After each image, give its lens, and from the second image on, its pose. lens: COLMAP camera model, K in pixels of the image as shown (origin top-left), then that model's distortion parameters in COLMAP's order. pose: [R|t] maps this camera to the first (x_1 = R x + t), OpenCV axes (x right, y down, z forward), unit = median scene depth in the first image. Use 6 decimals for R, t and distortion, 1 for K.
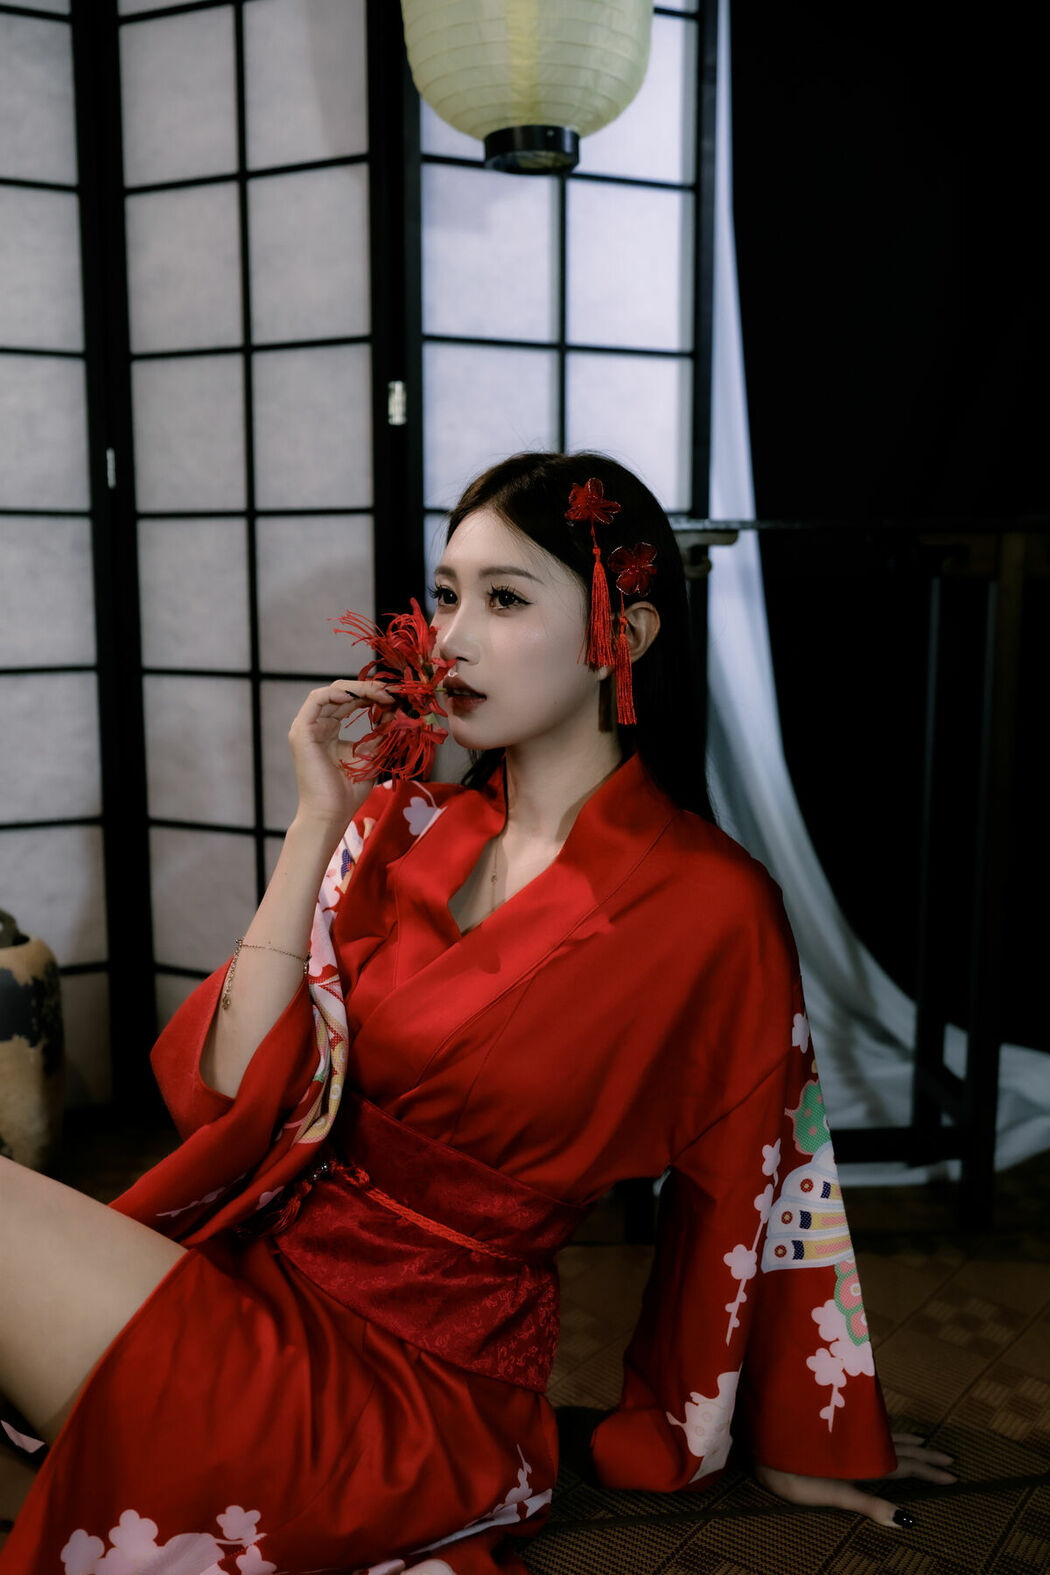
lens RADIAL K [[1502.0, 0, 522.4], [0, 1502.0, 782.3], [0, 0, 1]] dist [-0.000193, 0.000000]
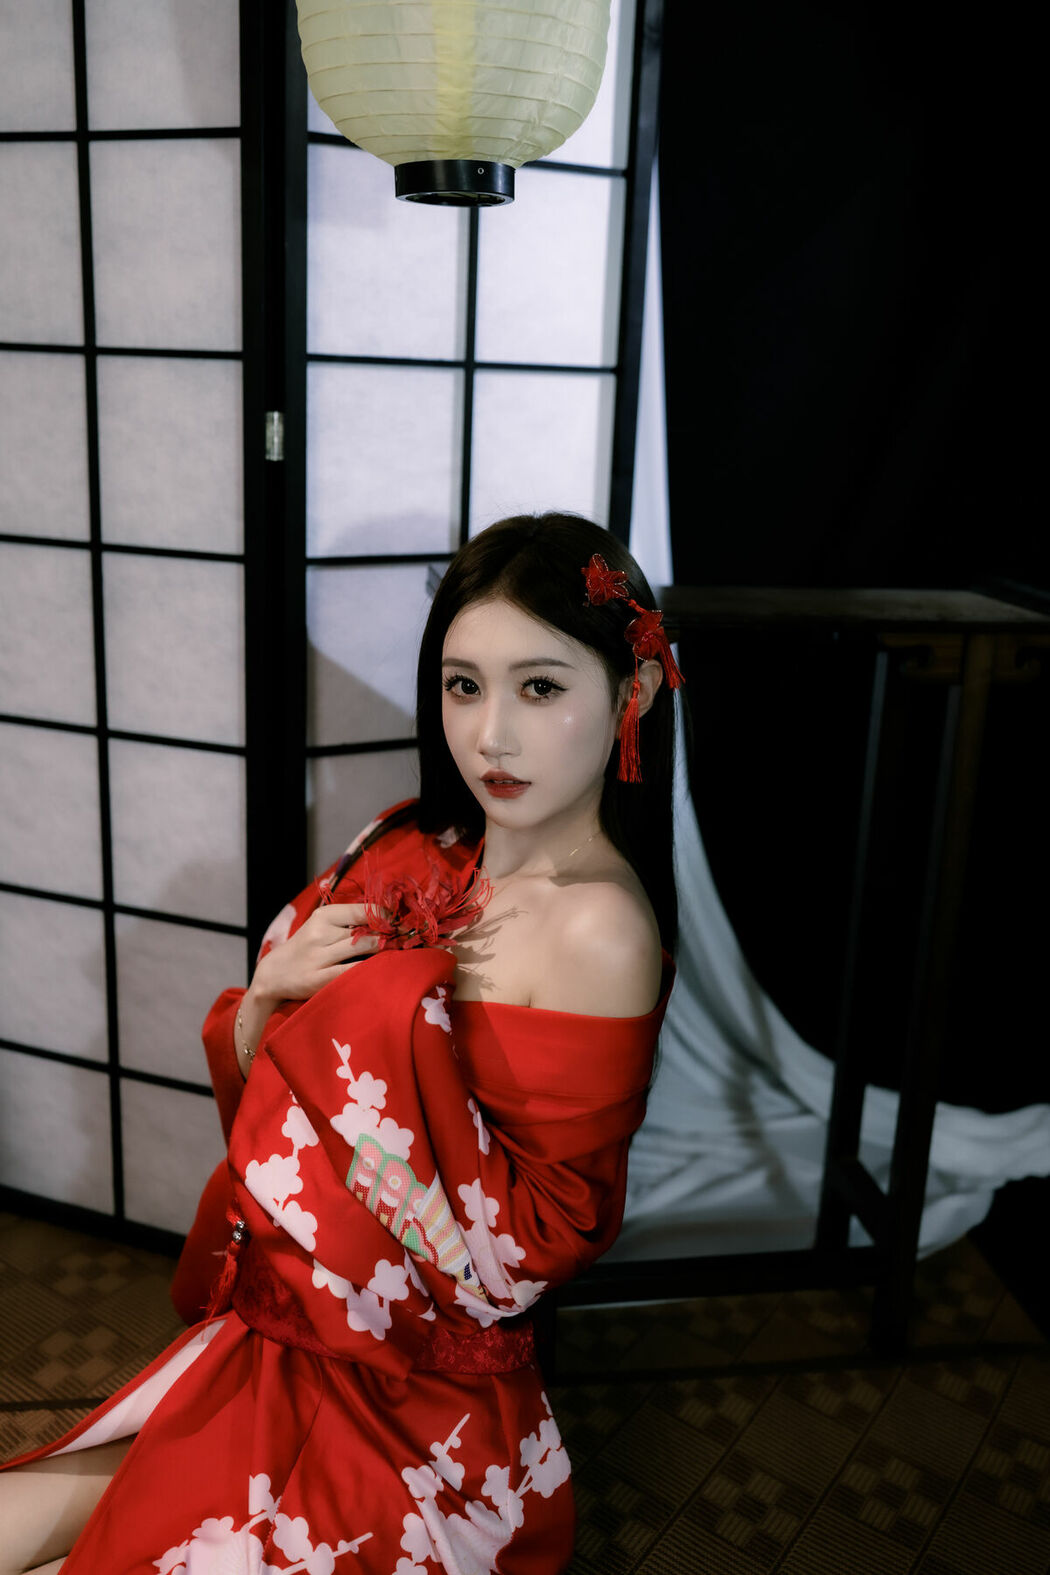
lens RADIAL K [[1502.0, 0, 522.6], [0, 1502.0, 781.4], [0, 0, 1]] dist [-0.000193, 0.000000]
pose [[0.994176, 0.012431, 0.107052, -0.031598], [-0.025513, 0.992238, 0.121711, -0.159570], [-0.104708, -0.123733, 0.986776, 0.127239]]
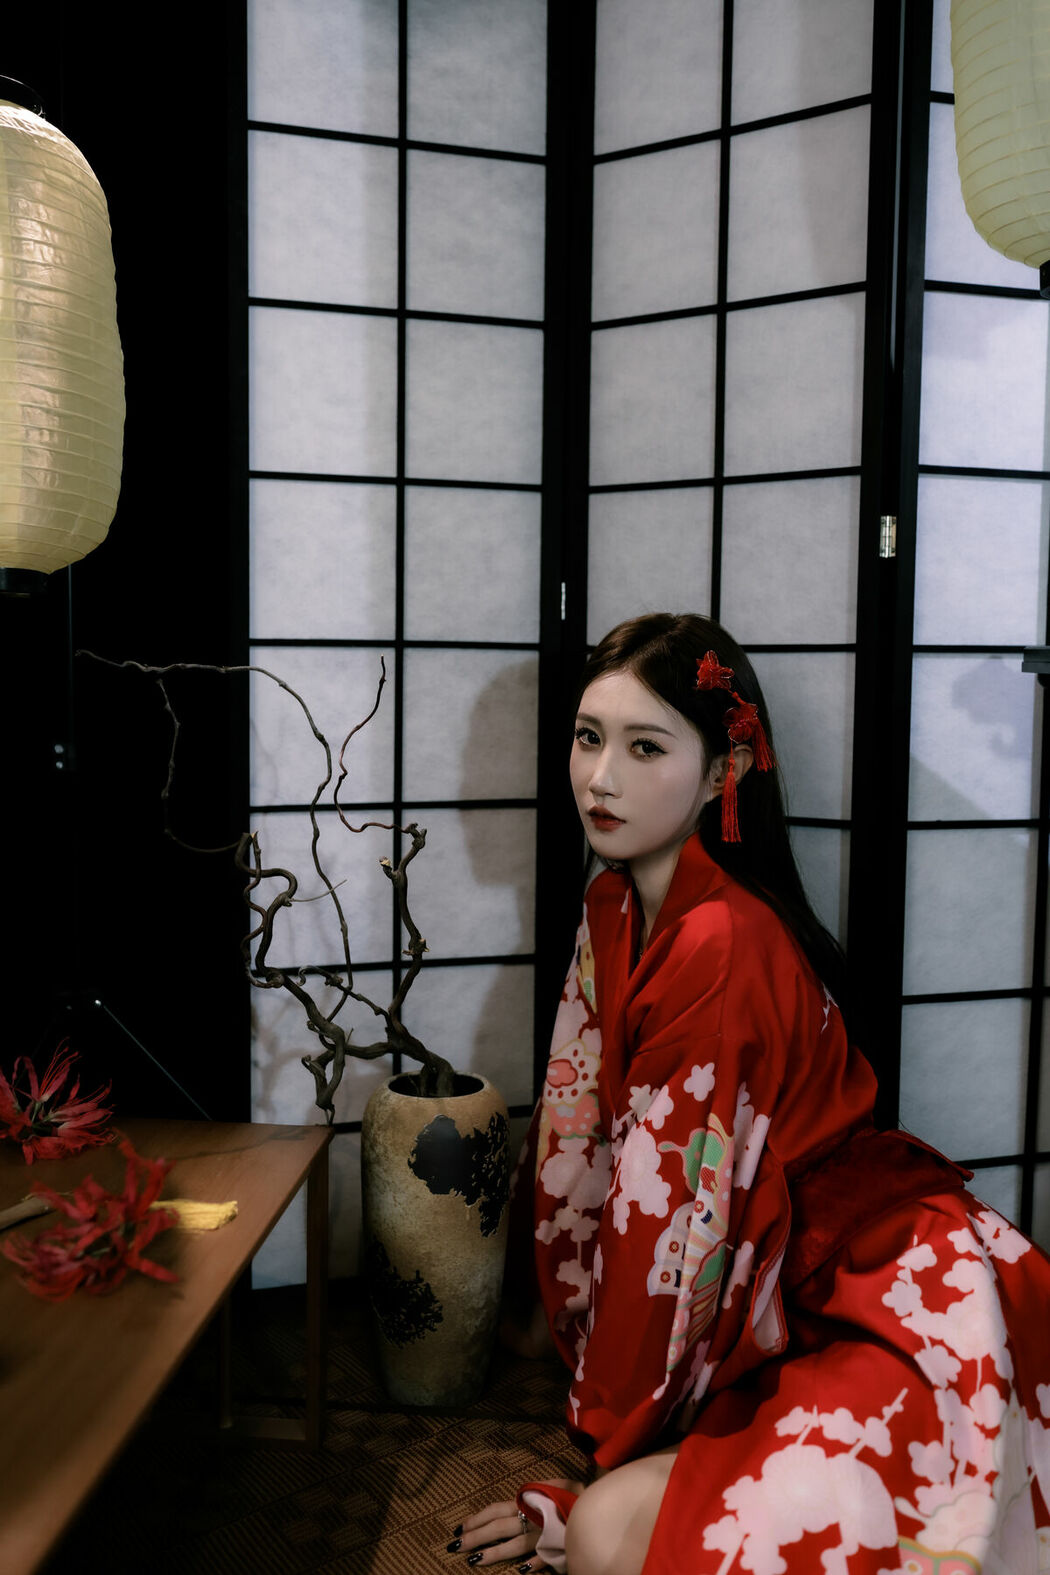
lens RADIAL K [[1502.0, 0, 523.1], [0, 1502.0, 778.5], [0, 0, 1]] dist [-0.000193, 0.000000]
pose [[0.988341, 0.022140, -0.150639, -0.157591], [-0.033059, 0.996973, -0.070373, -0.024028], [0.148625, 0.074533, 0.986081, 0.036226]]
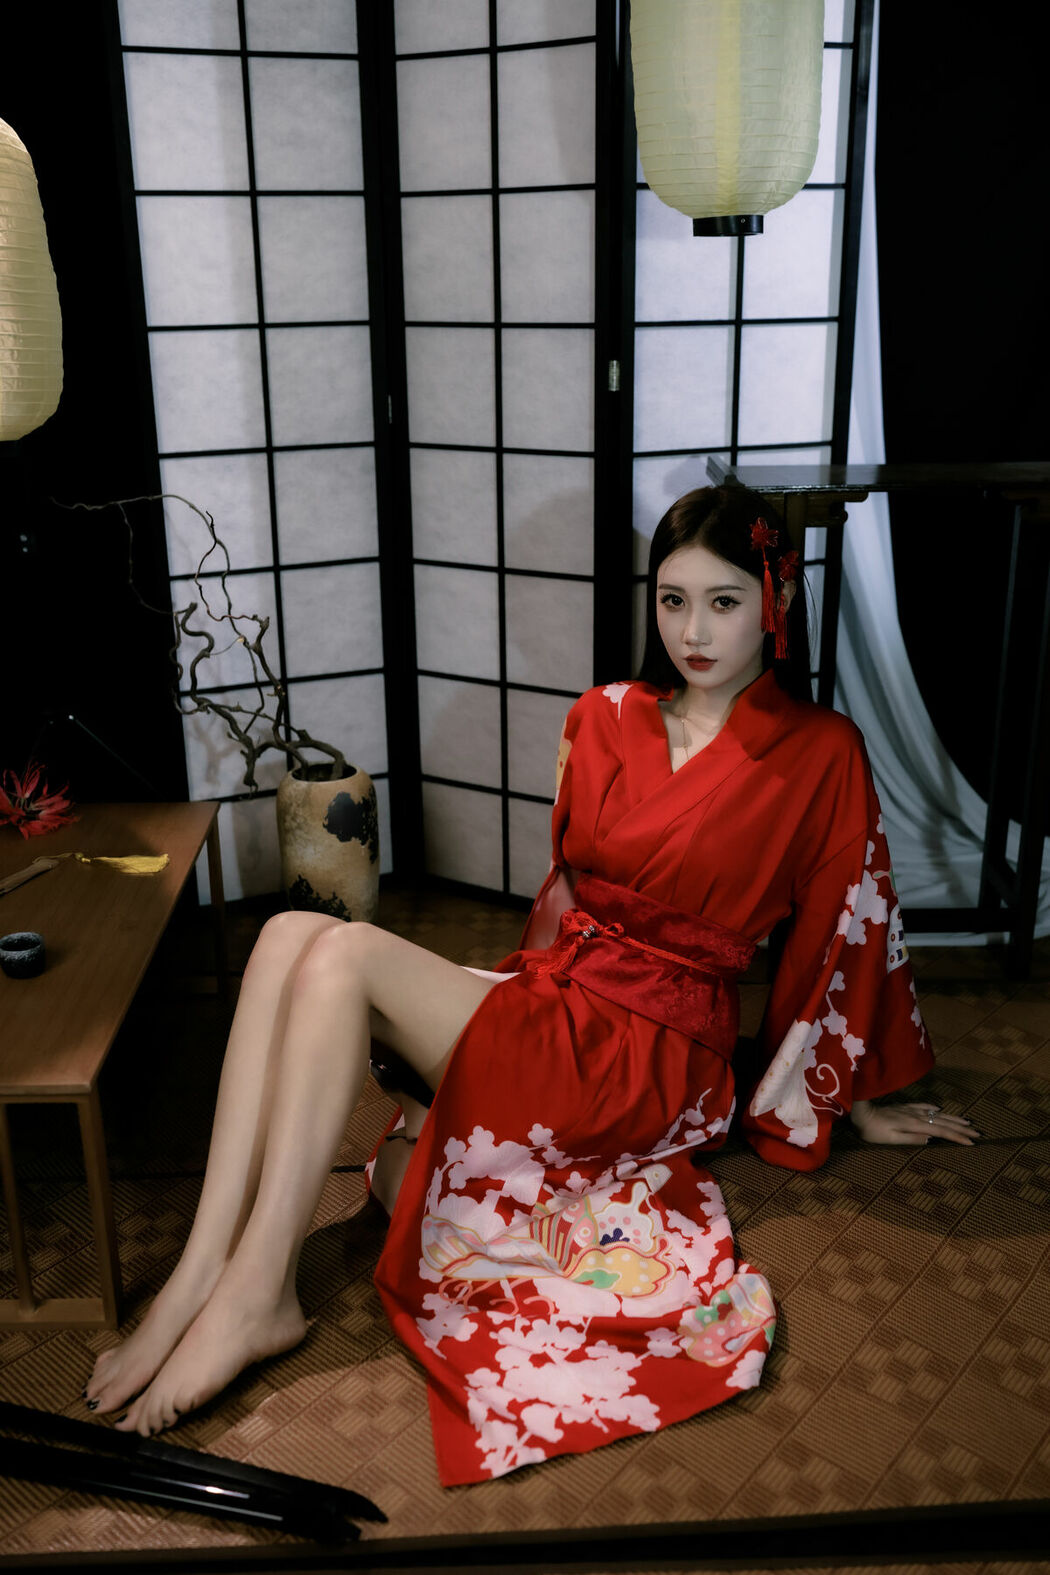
lens RADIAL K [[1502.0, 0, 521.8], [0, 1502.0, 788.9], [0, 0, 1]] dist [-0.000193, 0.000000]
pose [[0.996900, 0.014961, -0.077244, -0.054112], [-0.000108, 0.982014, 0.188808, -0.137691], [0.078679, -0.188214, 0.978971, -0.368849]]
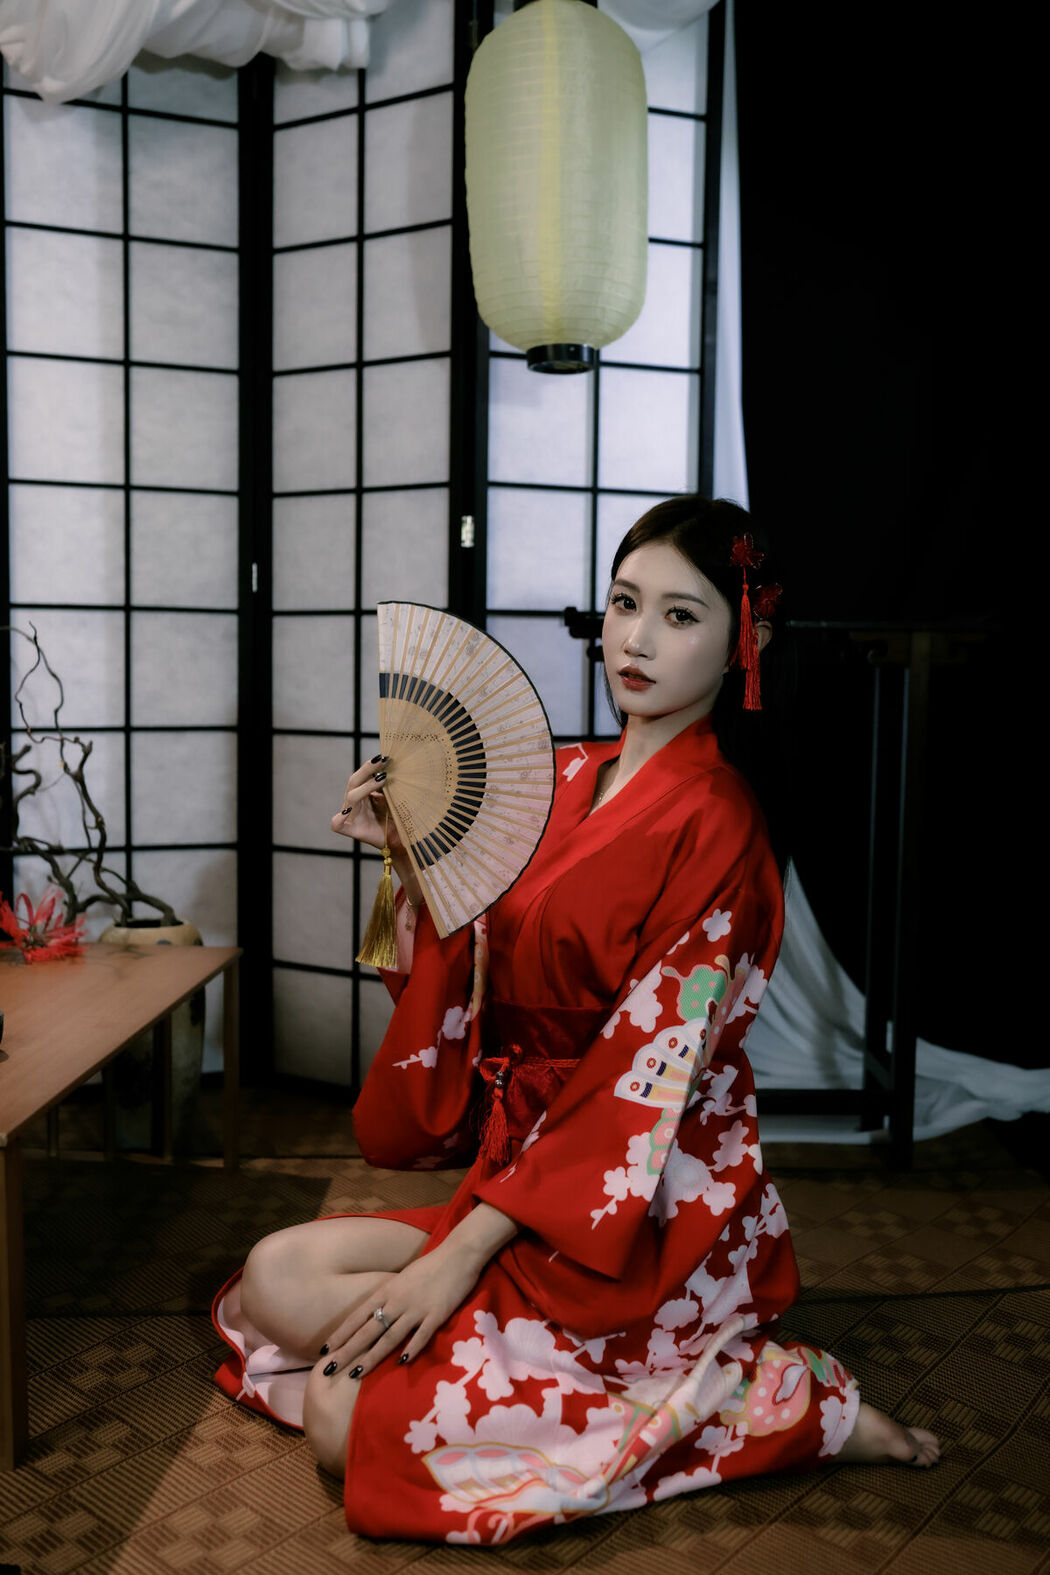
lens RADIAL K [[1502.0, 0, 521.3], [0, 1502.0, 783.4], [0, 0, 1]] dist [-0.000193, 0.000000]
pose [[0.997091, 0.019905, -0.073575, 0.064500], [-0.025006, 0.997298, -0.069071, 0.060579], [0.072001, 0.070710, 0.994895, -0.302330]]
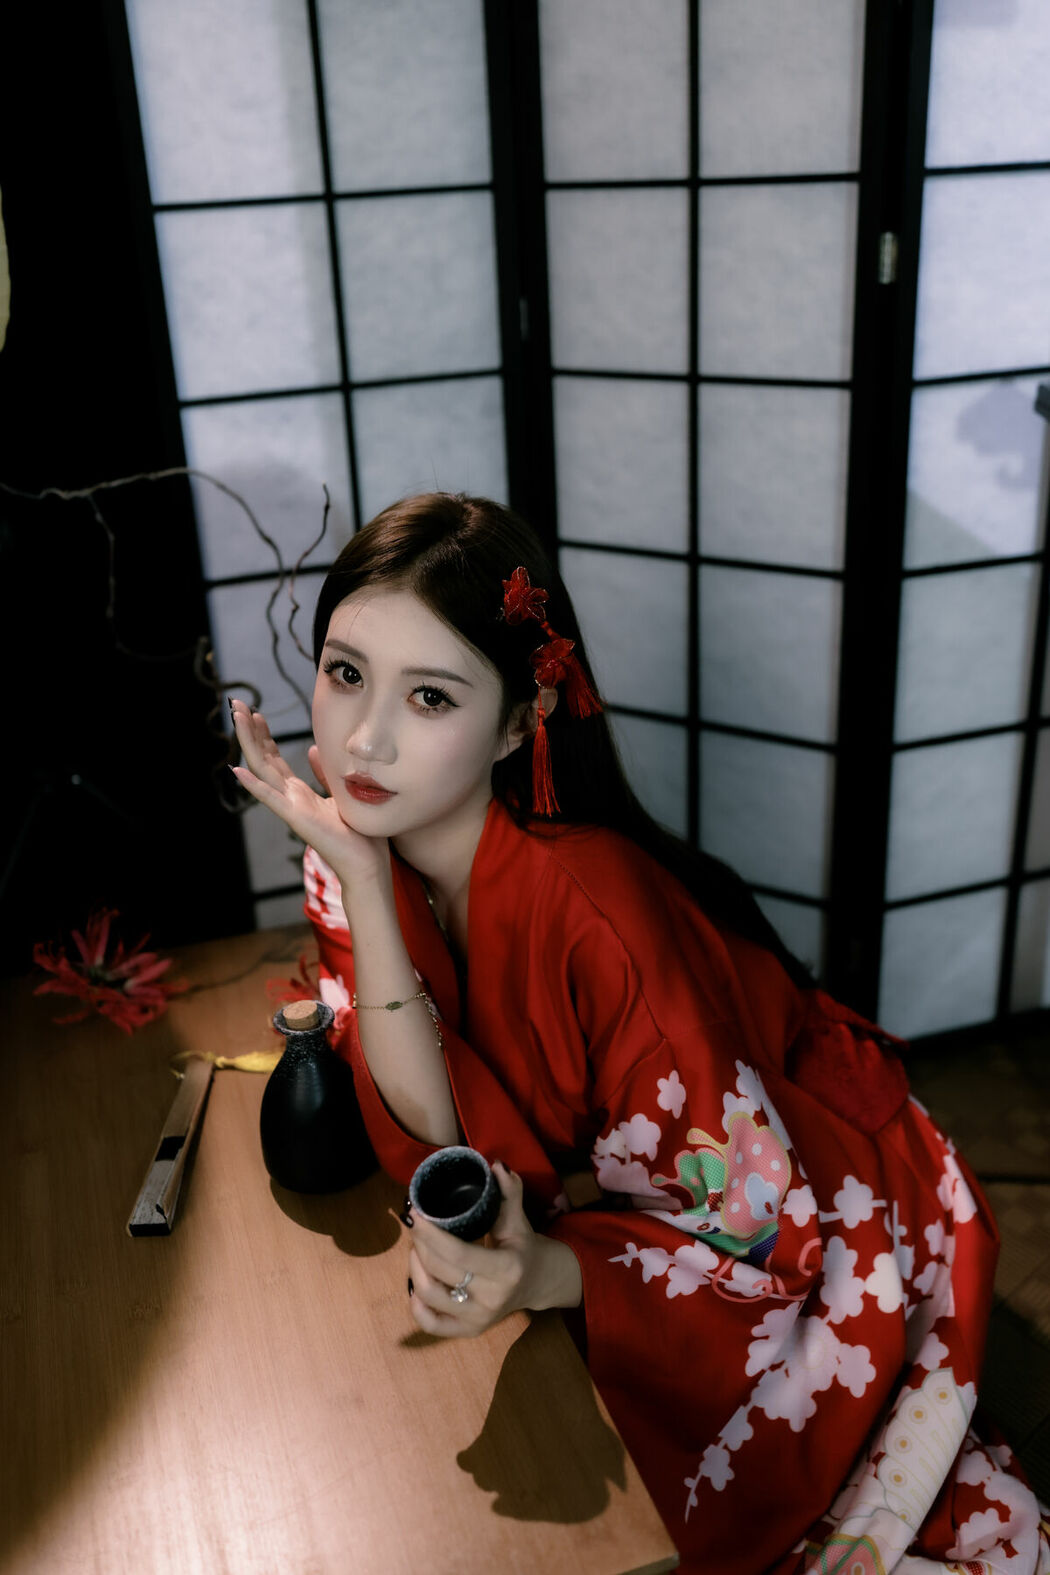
lens RADIAL K [[1502.0, 0, 523.0], [0, 1502.0, 776.9], [0, 0, 1]] dist [-0.000193, 0.000000]
pose [[0.991079, 0.005573, -0.133157, -0.164573], [0.028215, 0.967703, 0.250508, -0.179477], [0.130253, -0.252030, 0.958913, 0.092552]]
